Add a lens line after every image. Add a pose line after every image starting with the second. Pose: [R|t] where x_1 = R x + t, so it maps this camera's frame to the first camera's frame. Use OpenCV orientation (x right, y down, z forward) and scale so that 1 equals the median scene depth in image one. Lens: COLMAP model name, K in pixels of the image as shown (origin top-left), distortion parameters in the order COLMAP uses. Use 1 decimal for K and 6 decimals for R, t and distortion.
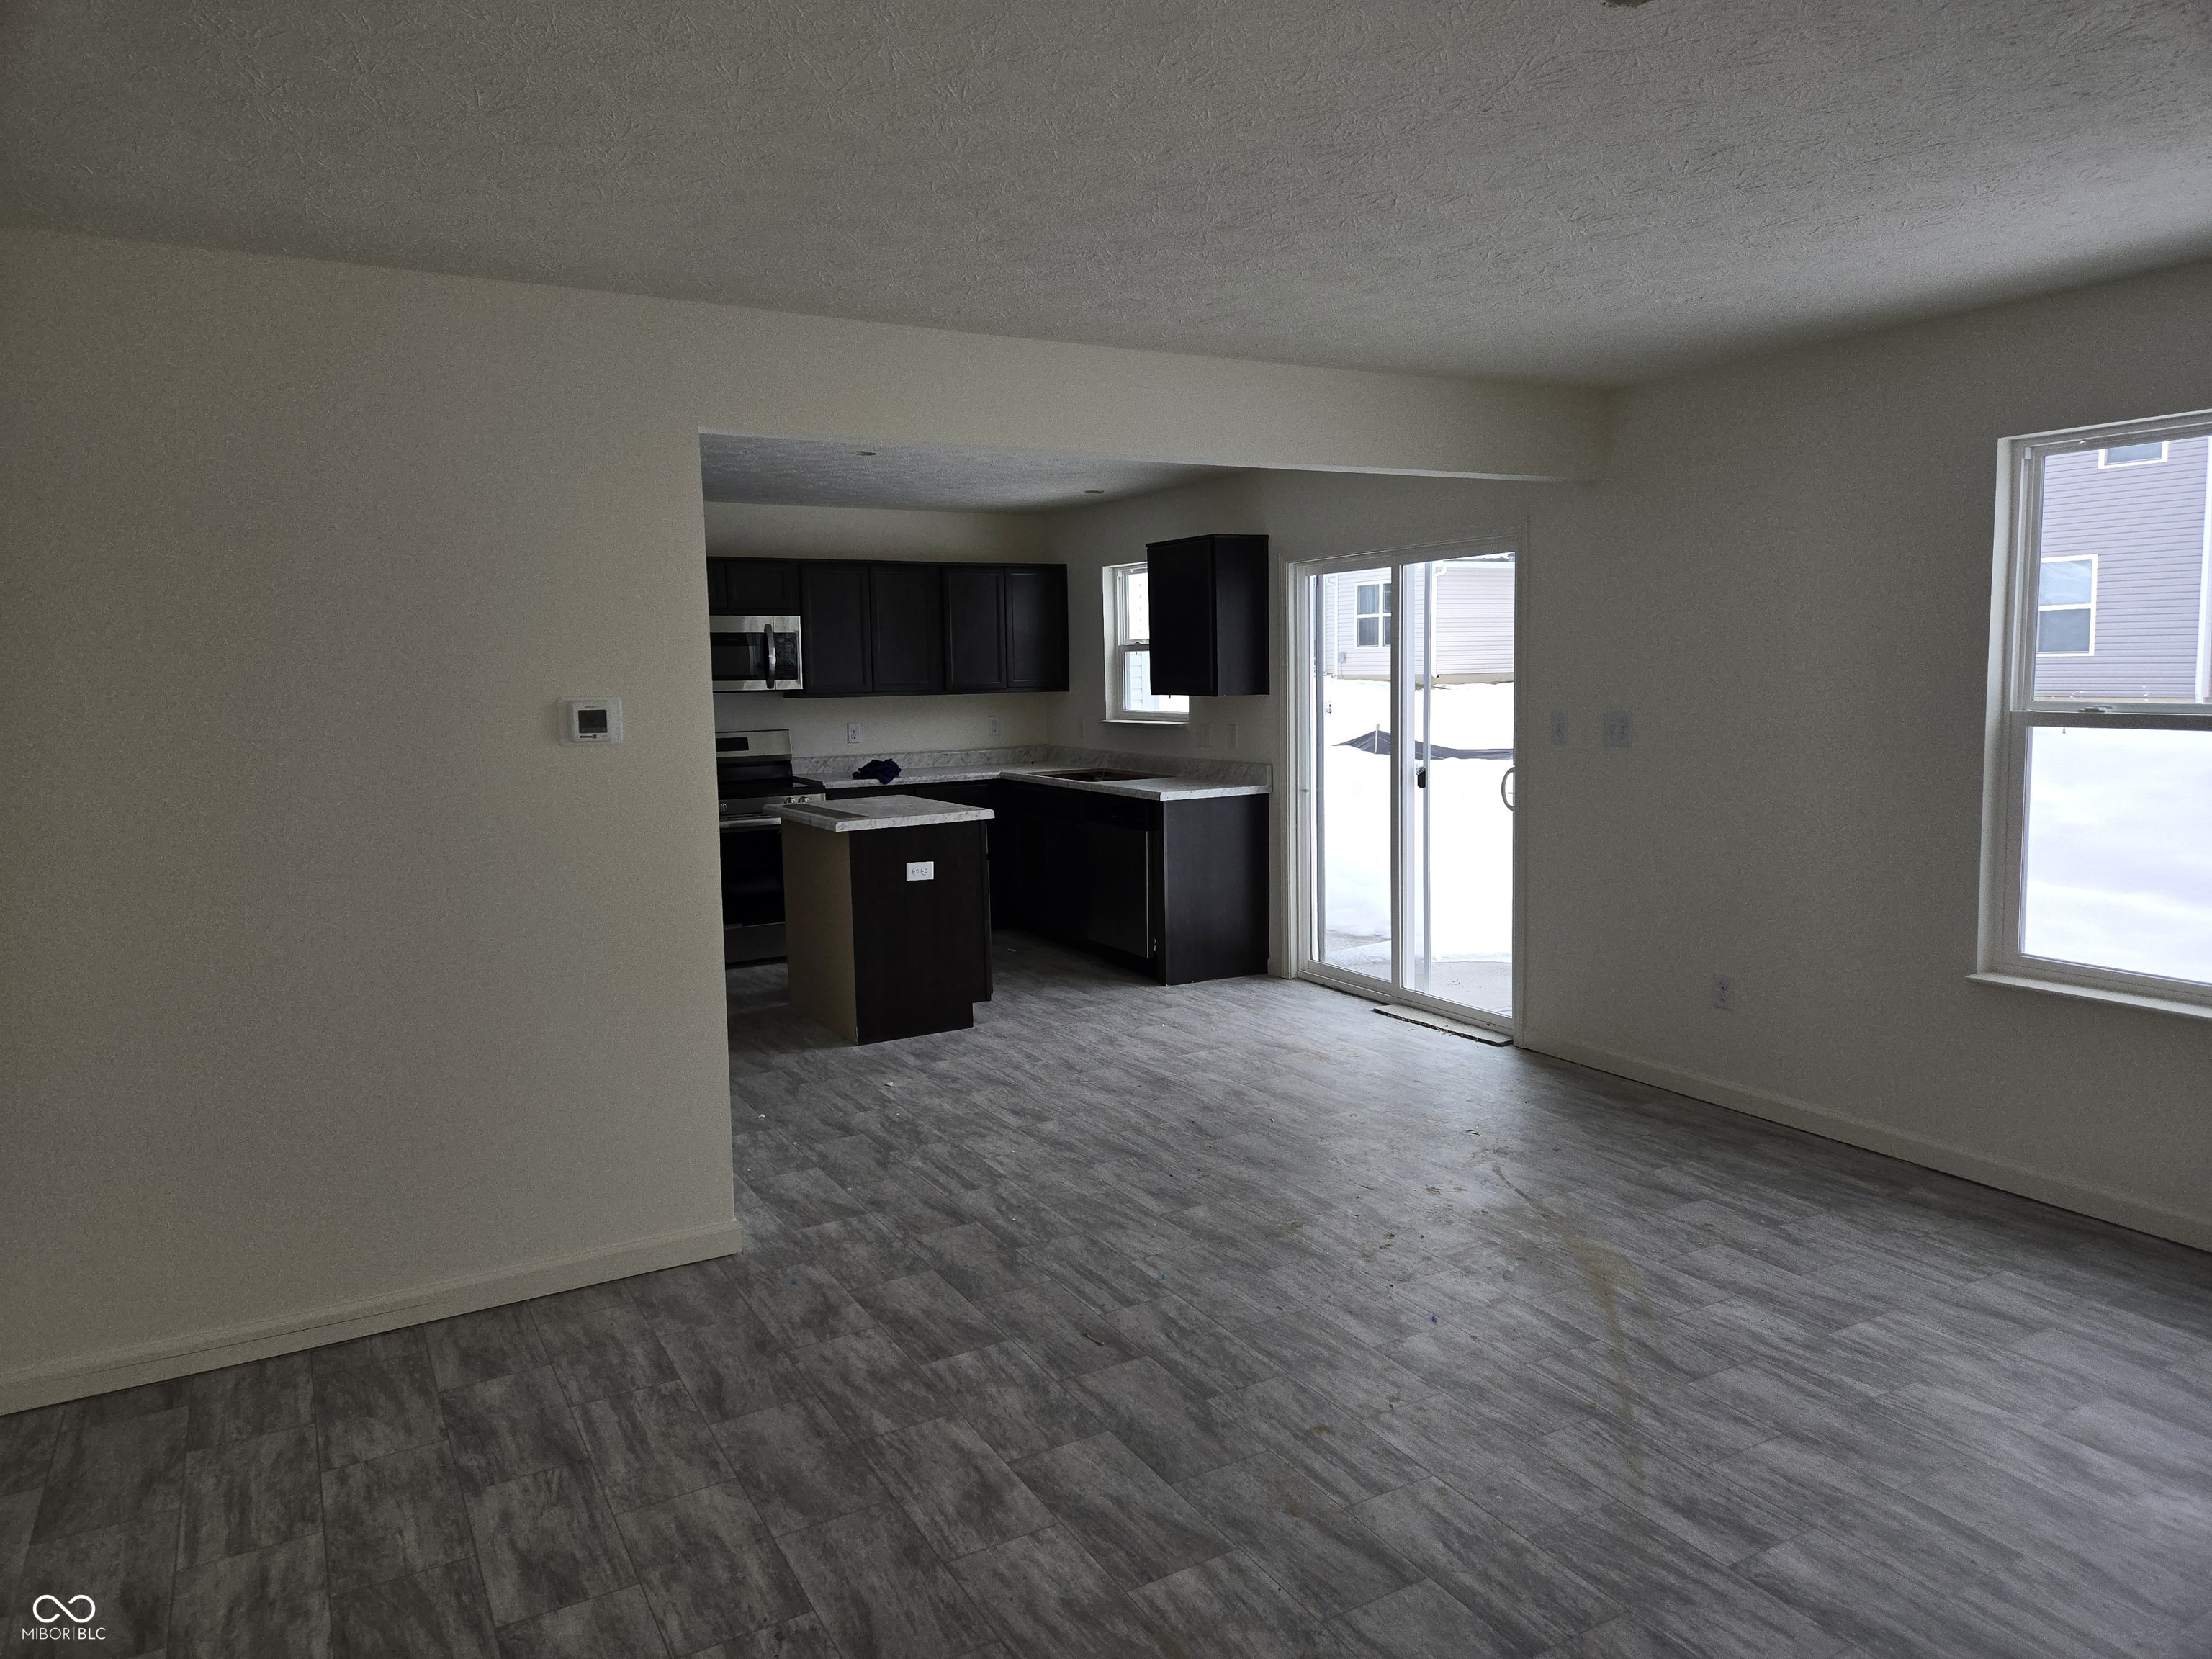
lens RADIAL K [[1468.3, 0, 1119.1], [0, 1468.3, 783.8], [0, 0, 1]] dist [0.067706, -0.049379]
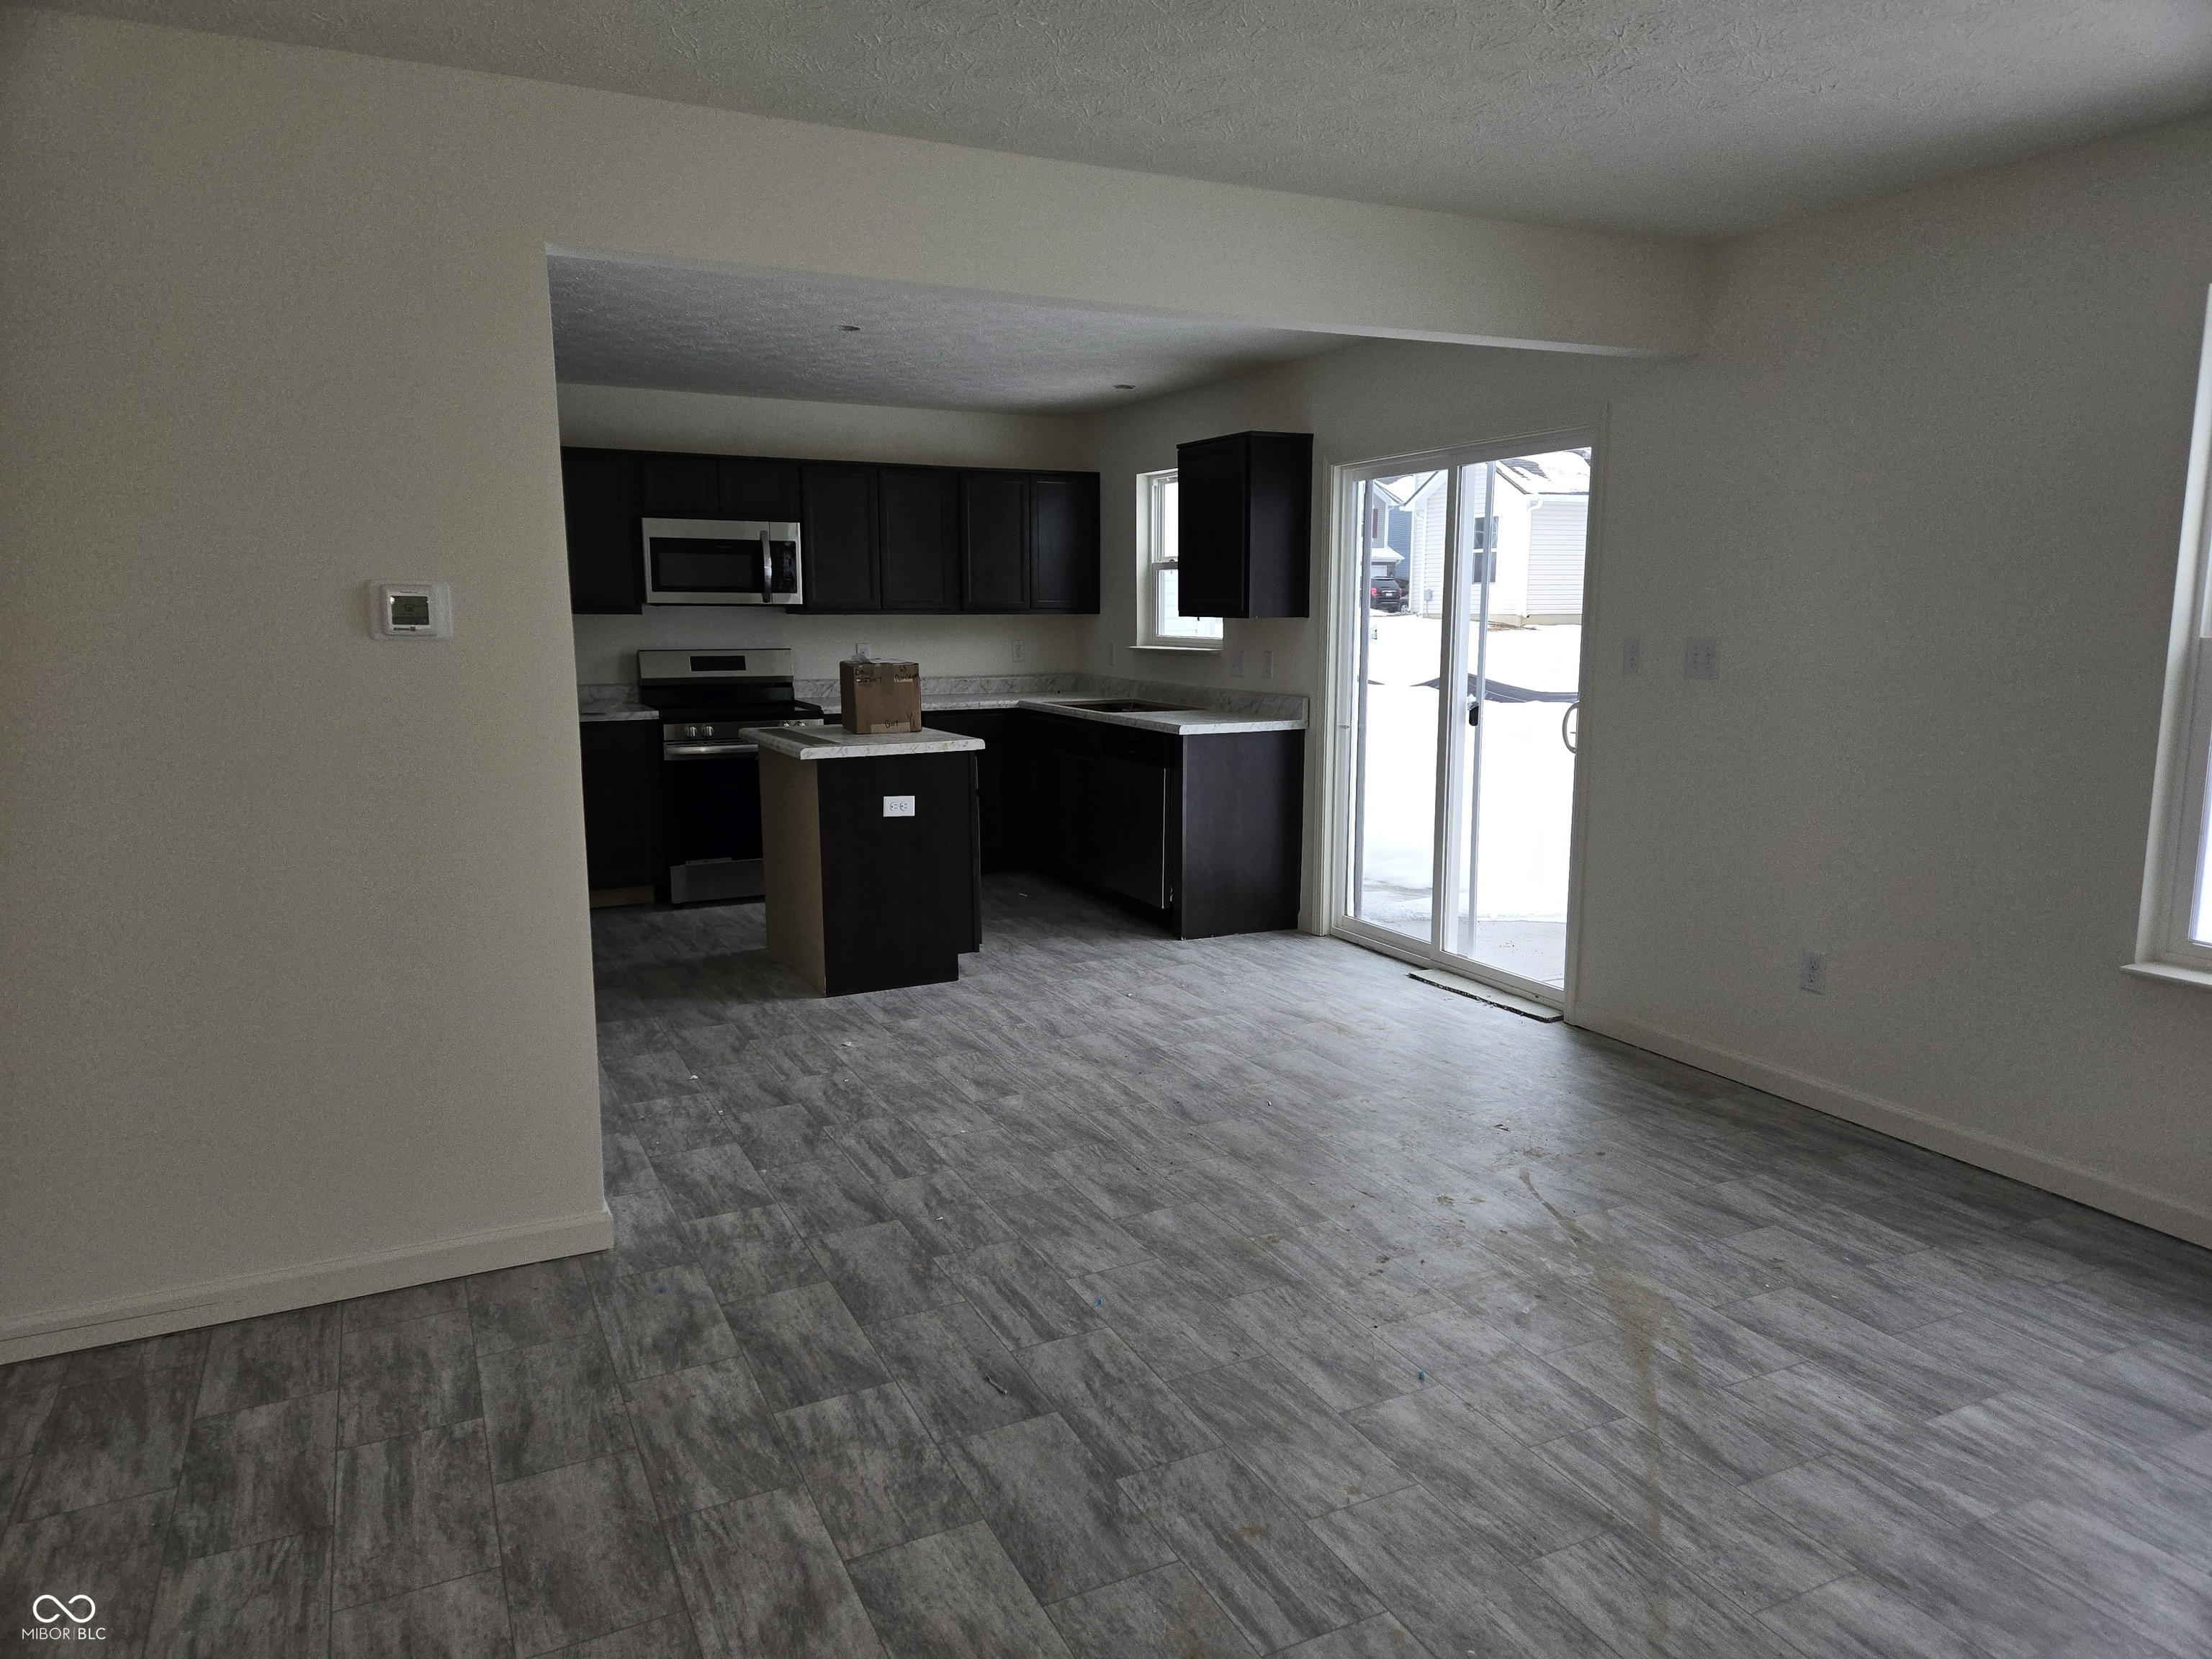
lens RADIAL K [[1468.3, 0, 1128.3], [0, 1468.3, 818.5], [0, 0, 1]] dist [0.067706, -0.049379]
pose [[0.998379, 0.025758, -0.050762, 0.075444], [-0.022421, 0.997616, 0.065259, 0.008644], [0.052322, -0.064015, 0.996576, 0.182183]]
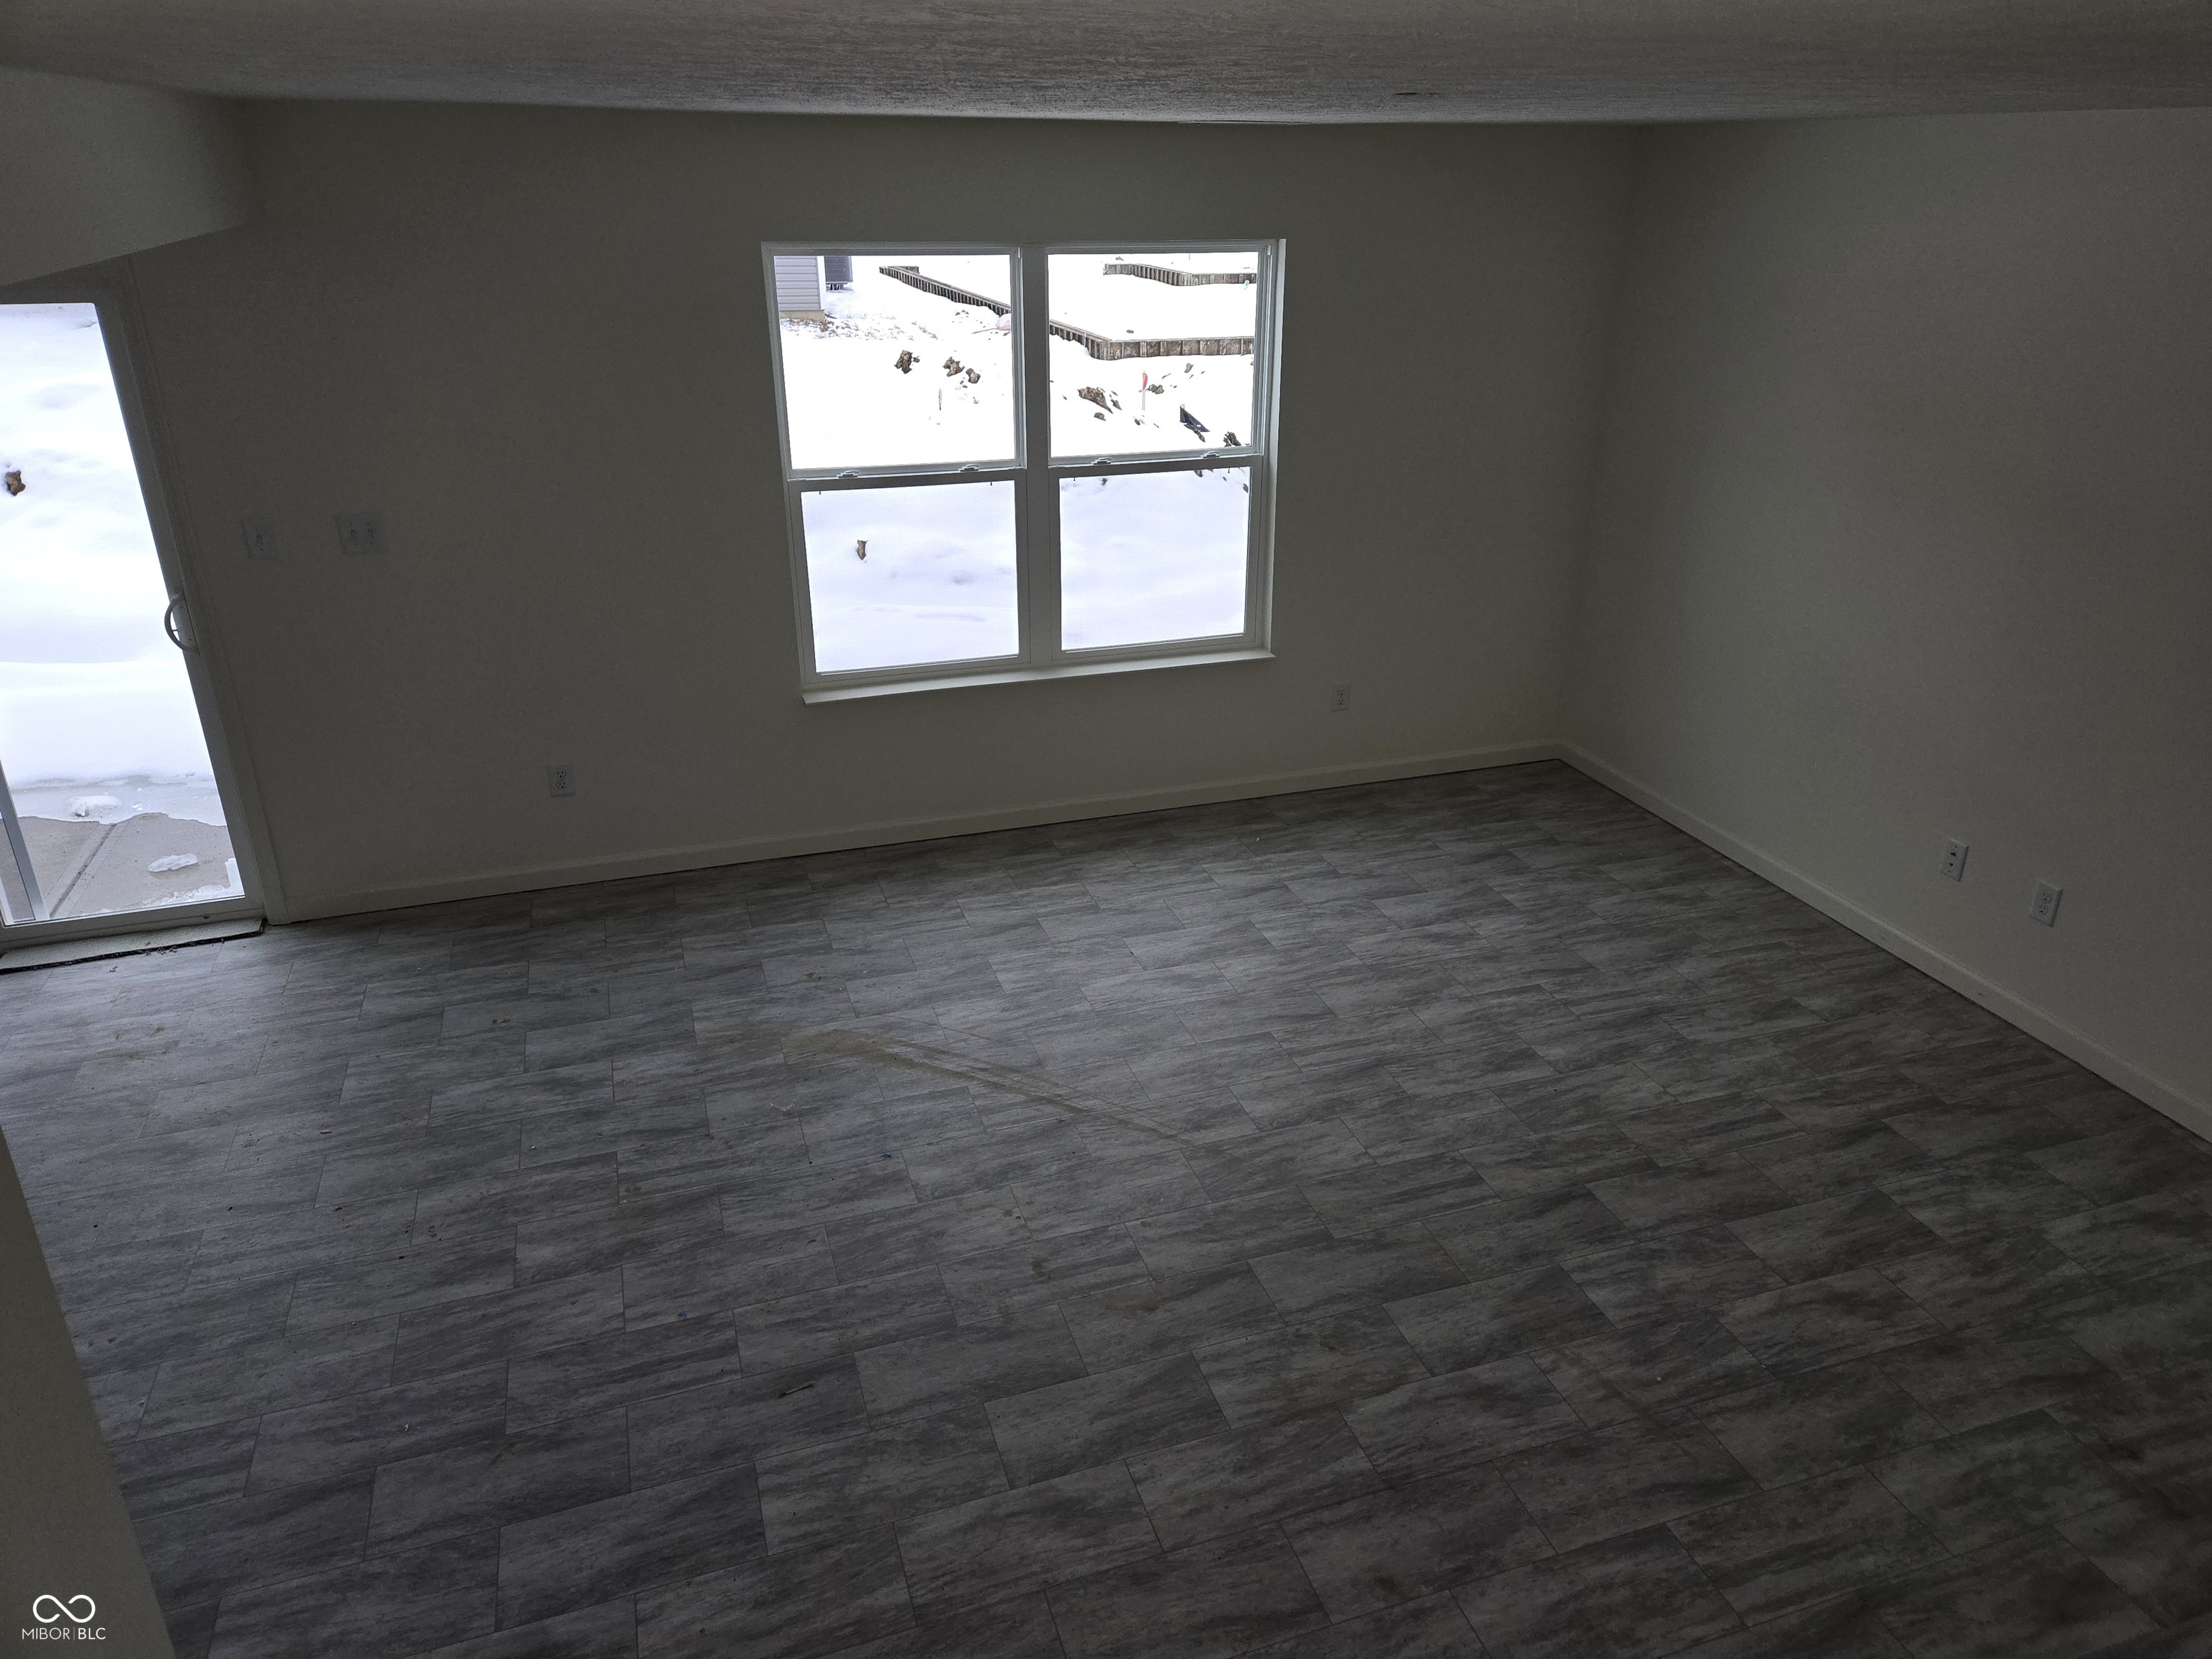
lens RADIAL K [[1468.3, 0, 1119.3], [0, 1468.3, 842.5], [0, 0, 1]] dist [0.067706, -0.049379]
pose [[0.185418, -0.388208, 0.902726, -0.575547], [0.069711, 0.921538, 0.381979, -0.230543], [-0.980184, -0.007896, 0.197932, 0.534632]]
